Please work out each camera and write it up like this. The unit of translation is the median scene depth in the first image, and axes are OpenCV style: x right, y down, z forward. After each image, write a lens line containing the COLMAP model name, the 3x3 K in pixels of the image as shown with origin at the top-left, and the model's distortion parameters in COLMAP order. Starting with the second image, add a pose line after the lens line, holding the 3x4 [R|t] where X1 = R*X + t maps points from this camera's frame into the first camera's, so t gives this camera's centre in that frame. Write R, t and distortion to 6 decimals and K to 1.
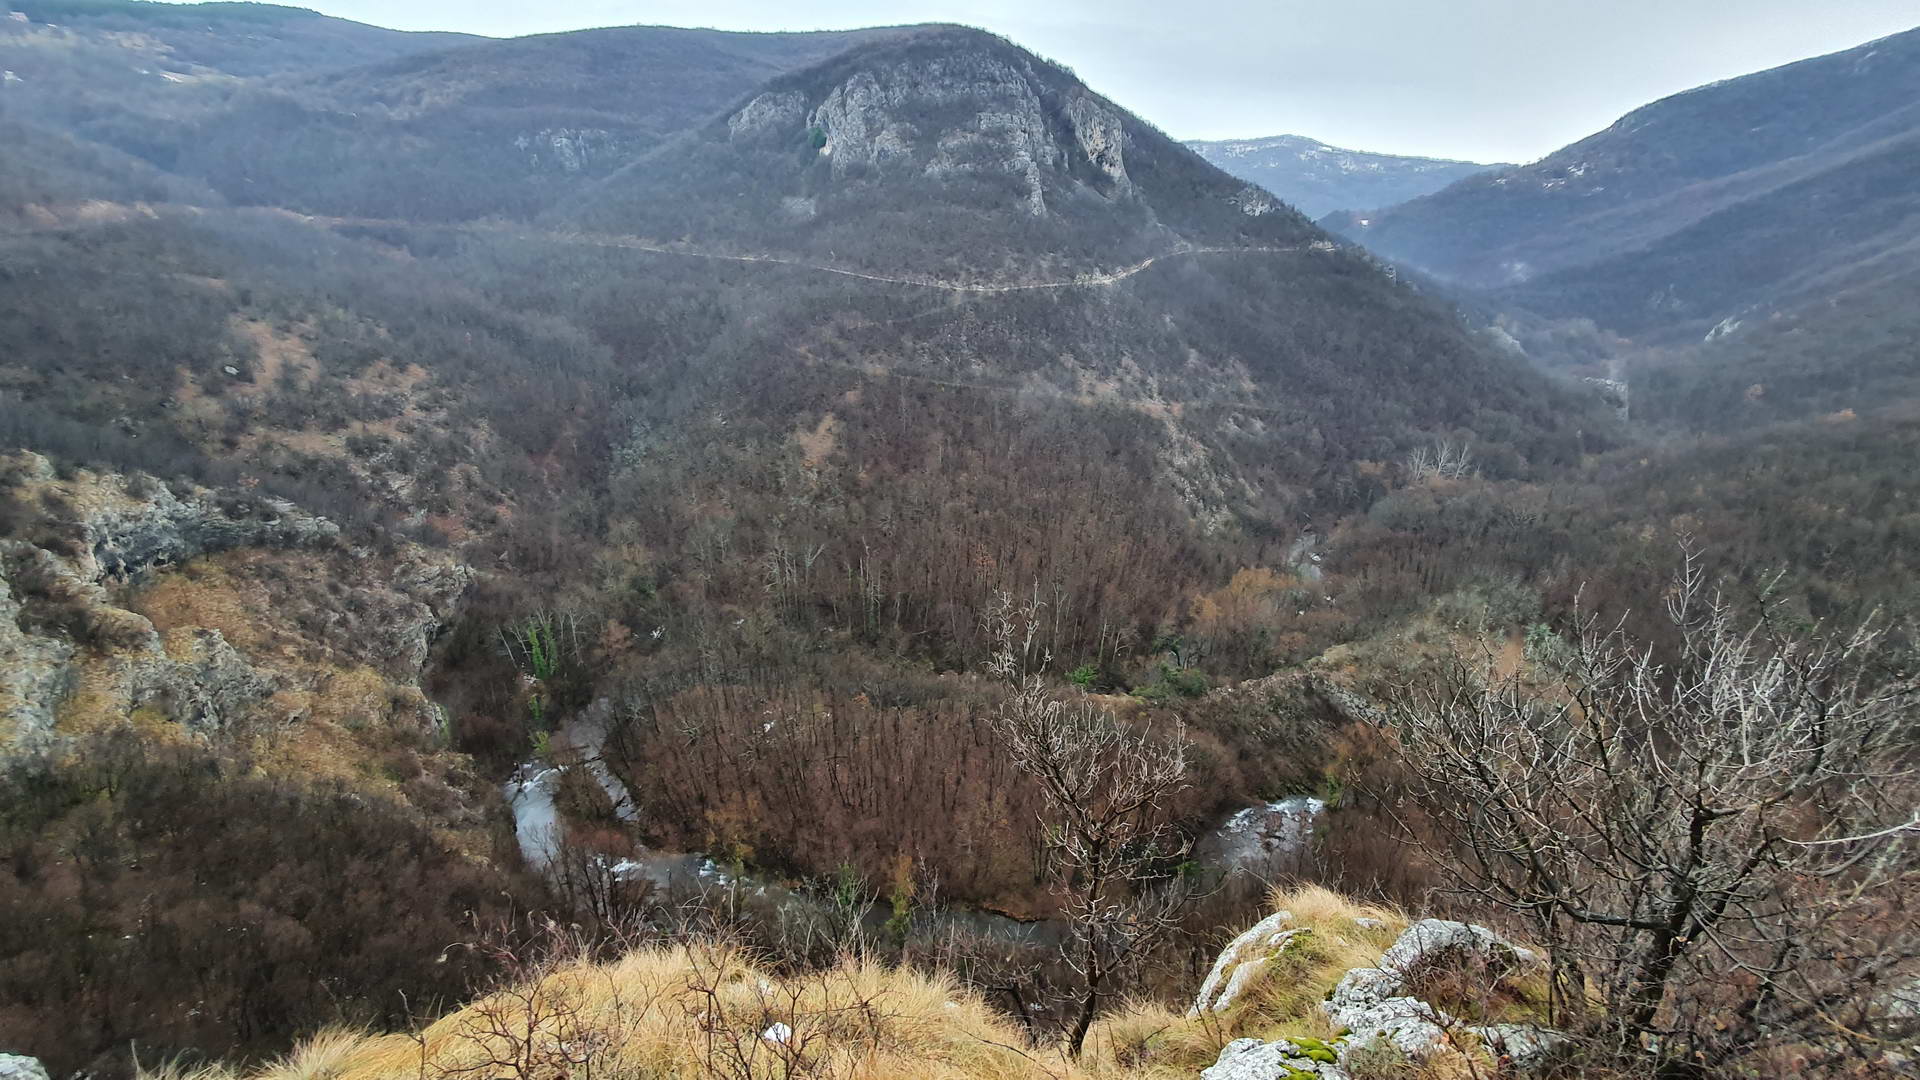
lens RADIAL K [[773.9, 0, 982.6], [0, 773.9, 546.4], [0, 0, 1]] dist [0.018294, -0.000721]
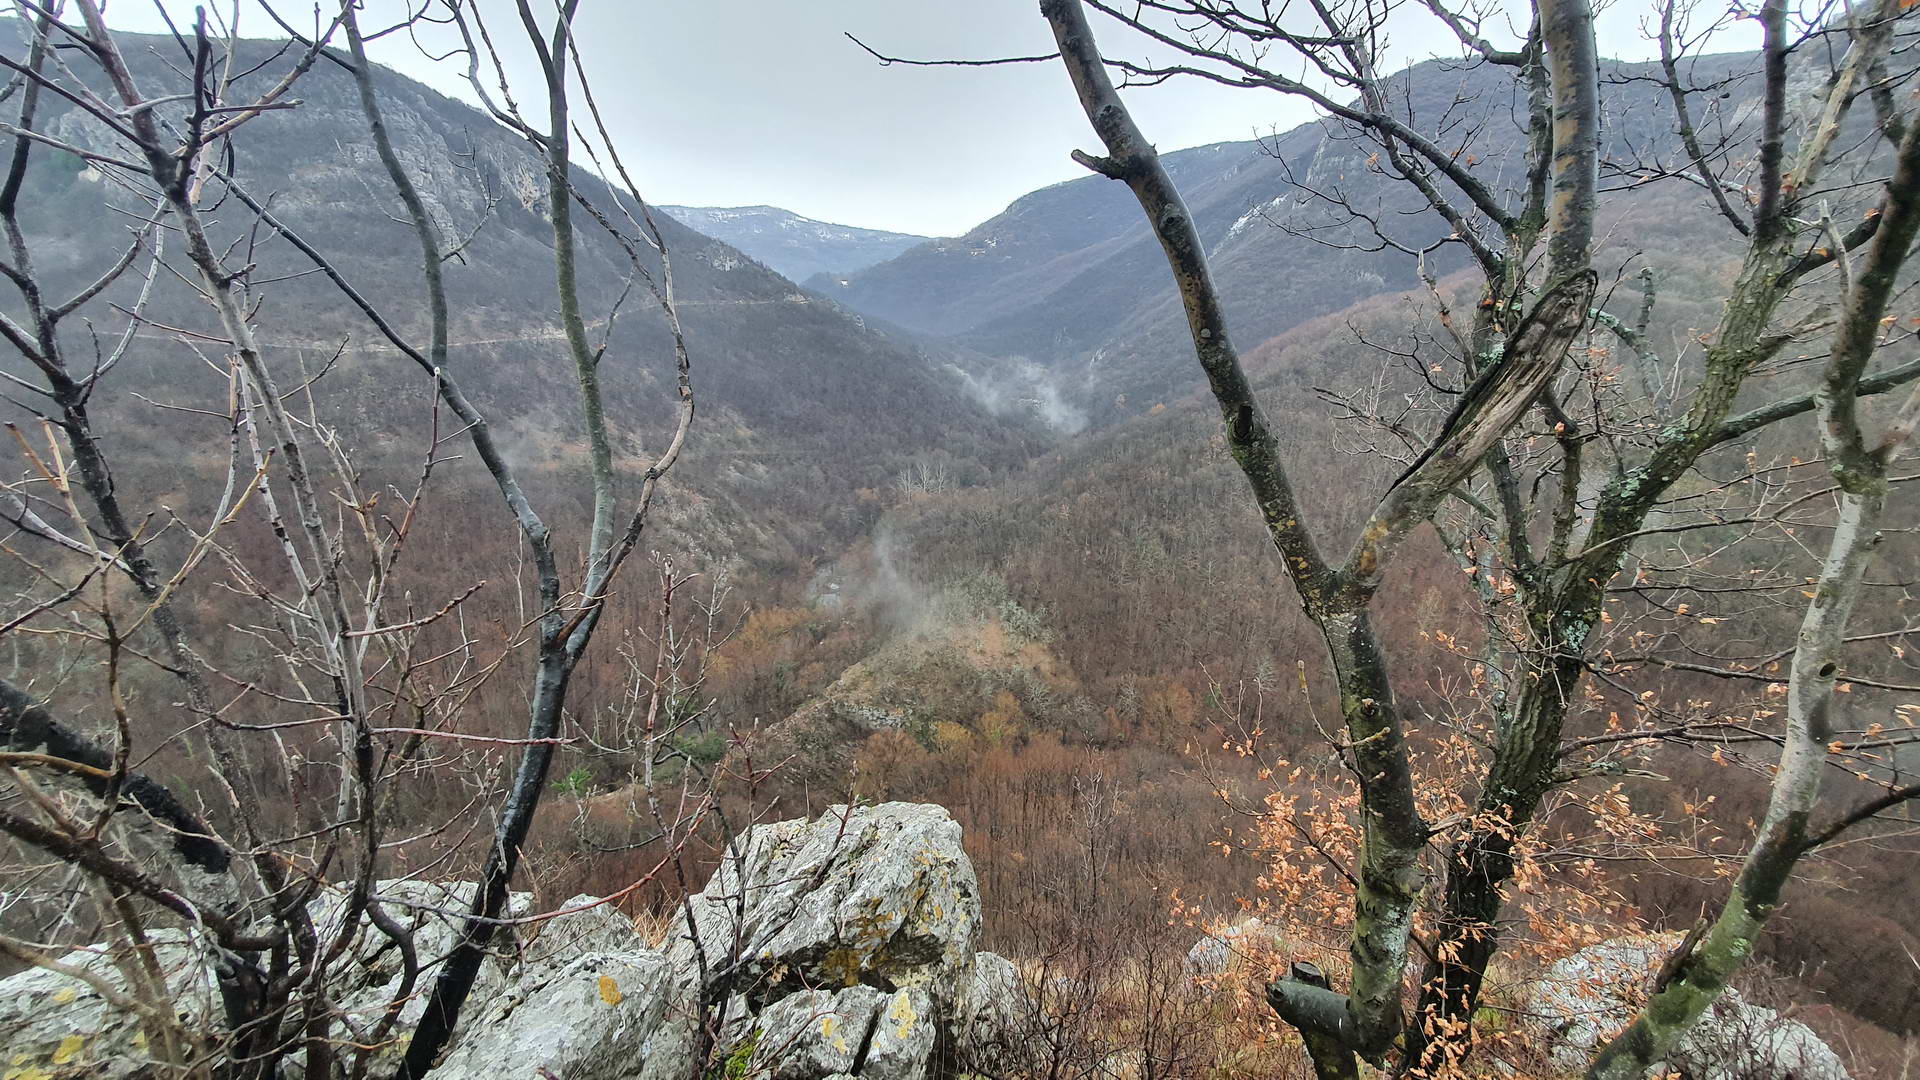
lens RADIAL K [[773.9, 0, 982.6], [0, 773.9, 546.4], [0, 0, 1]] dist [0.018294, -0.000721]
pose [[0.837872, -0.182255, 0.514543, 0.067907], [0.219120, 0.975633, -0.011234, 0.015660], [-0.499958, 0.122159, 0.857391, 0.013253]]
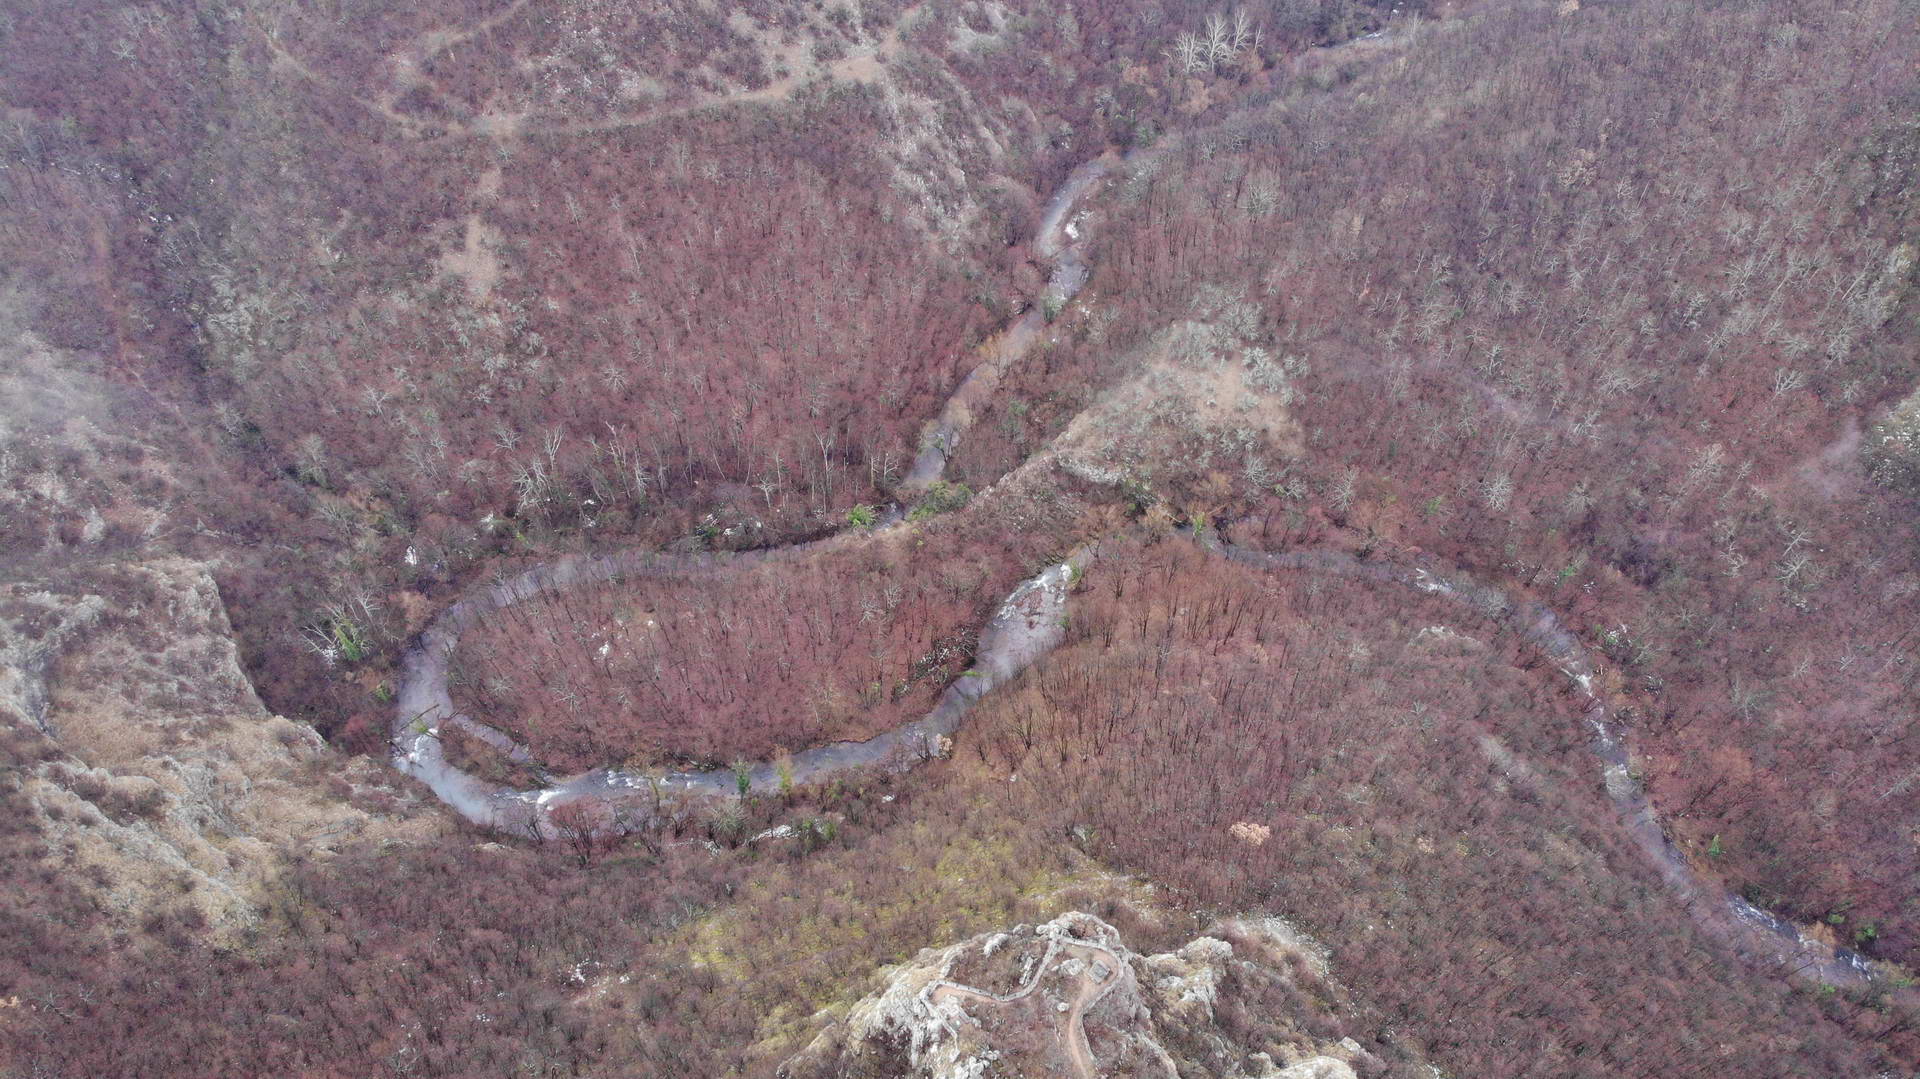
lens RADIAL K [[1491.1, 0, 960.0], [0, 1491.1, 539.5], [0, 0, 1]] dist [0.180699, -0.370289]
pose [[0.951864, -0.266867, 0.150789, -0.040000], [0.149245, 0.833190, 0.532467, -0.560634], [-0.267734, -0.484331, 0.832912, -0.500828]]
